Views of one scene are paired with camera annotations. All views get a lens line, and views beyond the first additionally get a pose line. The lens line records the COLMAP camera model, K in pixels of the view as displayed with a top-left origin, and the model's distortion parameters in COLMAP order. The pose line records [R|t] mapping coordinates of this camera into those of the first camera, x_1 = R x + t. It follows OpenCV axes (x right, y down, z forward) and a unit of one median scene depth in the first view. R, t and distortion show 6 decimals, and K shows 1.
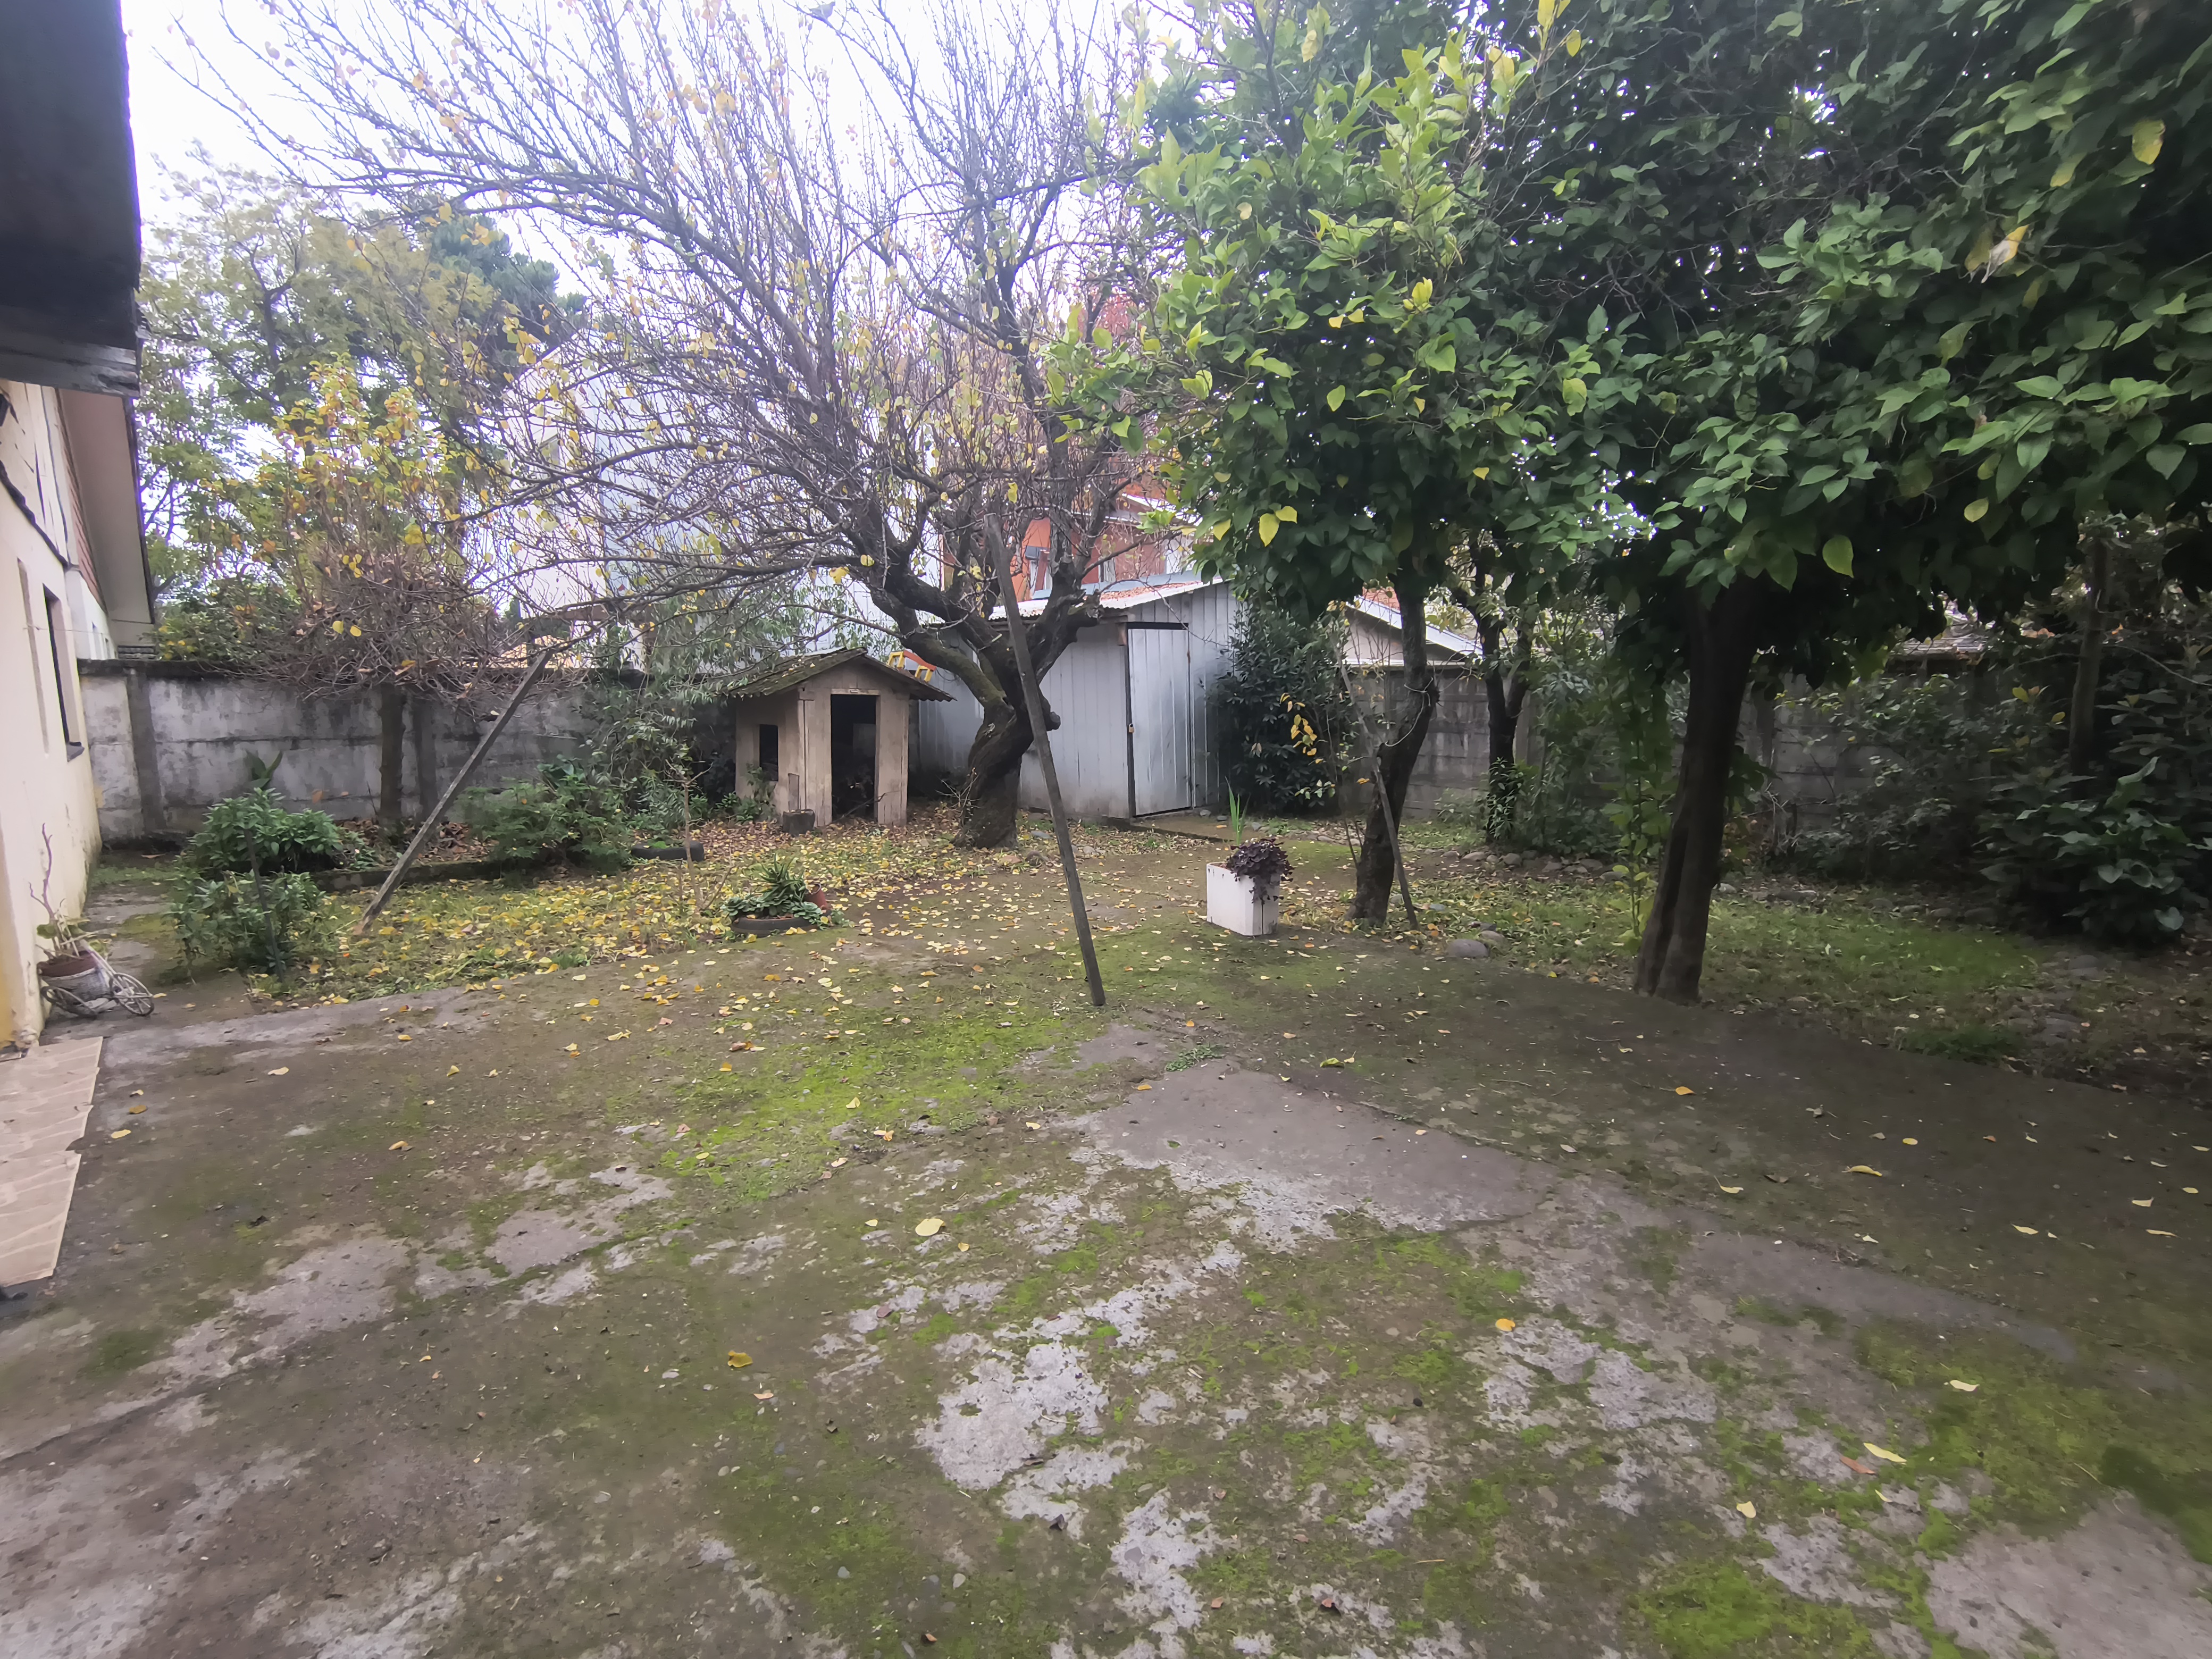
lens RADIAL K [[1034.4, 0, 1104.6], [0, 1034.4, 823.8], [0, 0, 1]] dist [-0.006522, 0.002094]
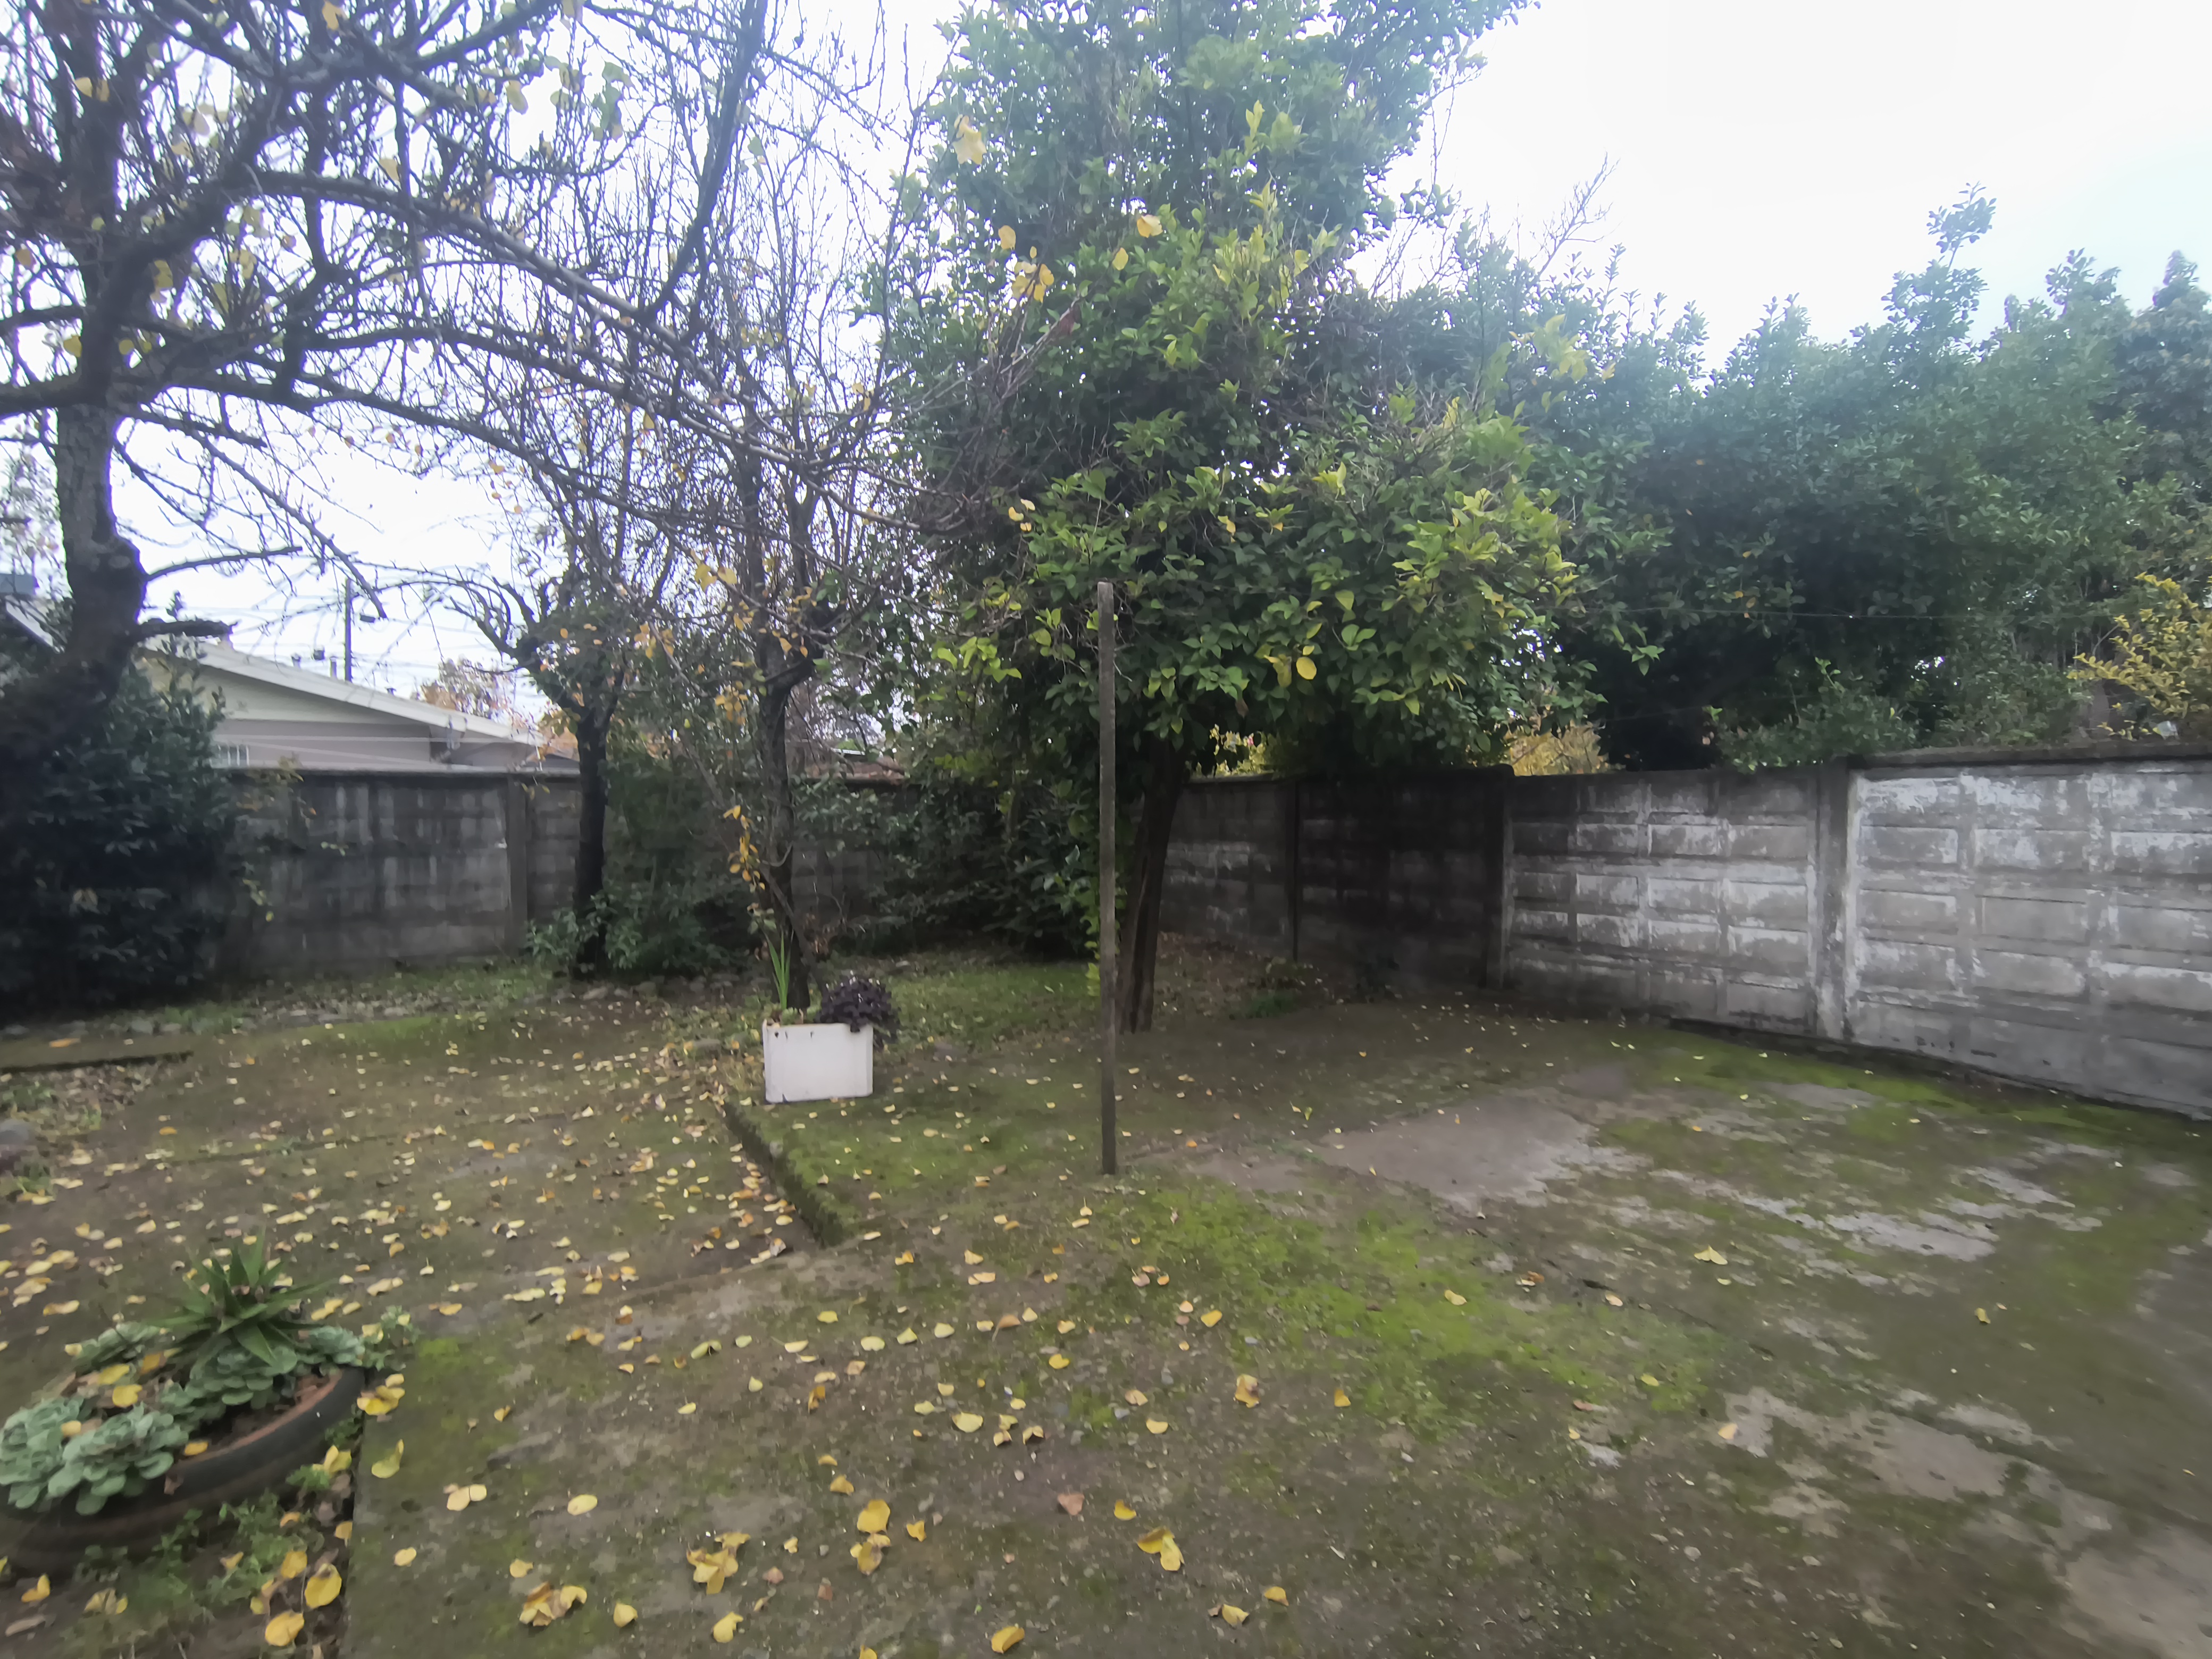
lens RADIAL K [[1034.4, 0, 1104.6], [0, 1034.4, 823.8], [0, 0, 1]] dist [-0.006522, 0.002094]
pose [[0.166015, -0.017332, 0.985971, -1.495962], [0.119310, 0.992854, -0.002636, -0.199272], [-0.978879, 0.118074, 0.166897, 1.472043]]
